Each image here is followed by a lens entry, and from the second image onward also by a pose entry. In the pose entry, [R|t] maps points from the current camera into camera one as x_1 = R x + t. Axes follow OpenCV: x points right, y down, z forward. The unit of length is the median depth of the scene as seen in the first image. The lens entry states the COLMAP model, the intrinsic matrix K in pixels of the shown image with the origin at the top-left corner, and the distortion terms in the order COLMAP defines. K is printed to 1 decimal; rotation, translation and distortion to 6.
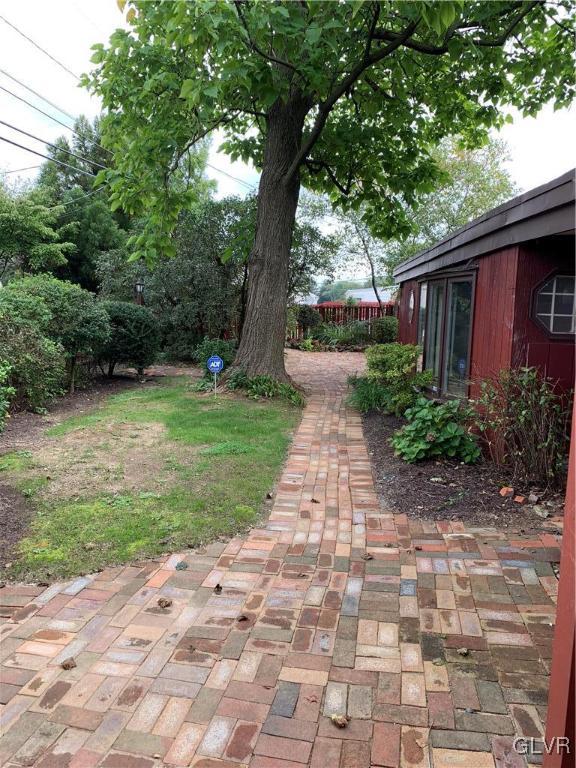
lens RADIAL K [[590.6, 0, 288.1], [0, 590.6, 380.3], [0, 0, 1]] dist [0.027625, -0.019612]
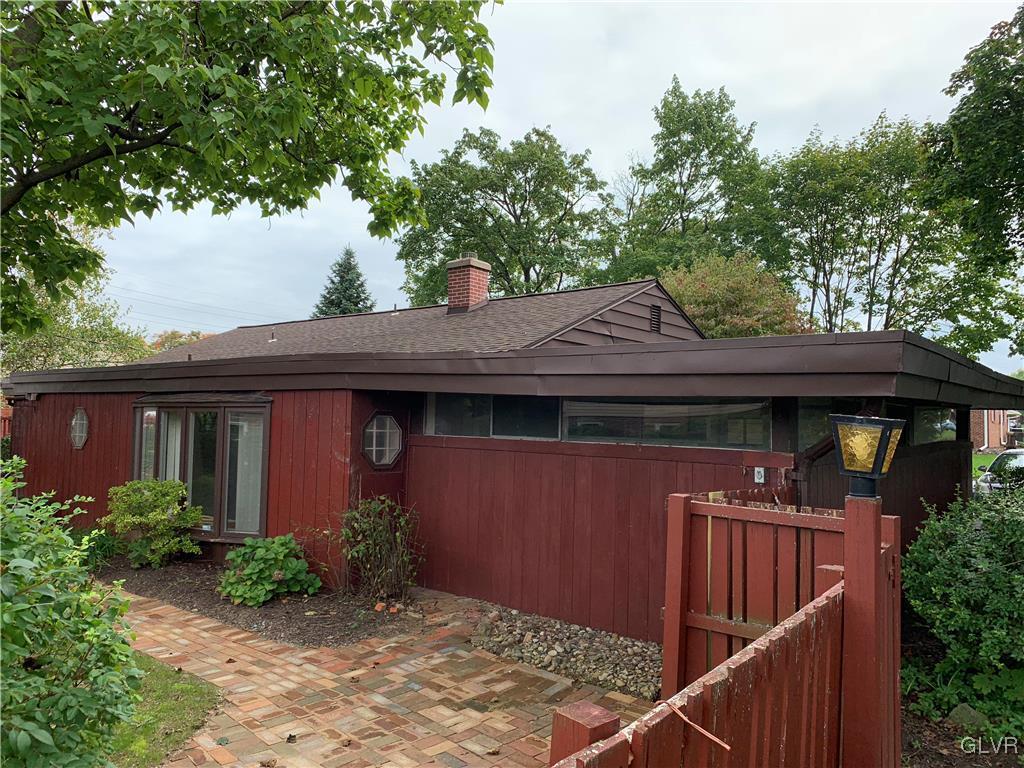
lens RADIAL K [[787.5, 0, 512.7], [0, 787.5, 387.1], [0, 0, 1]] dist [0.027625, -0.019612]
pose [[0.580737, 0.020789, 0.813825, -0.918546], [0.095706, 0.990998, -0.093610, -0.082052], [-0.808446, 0.132251, 0.573520, -0.172158]]
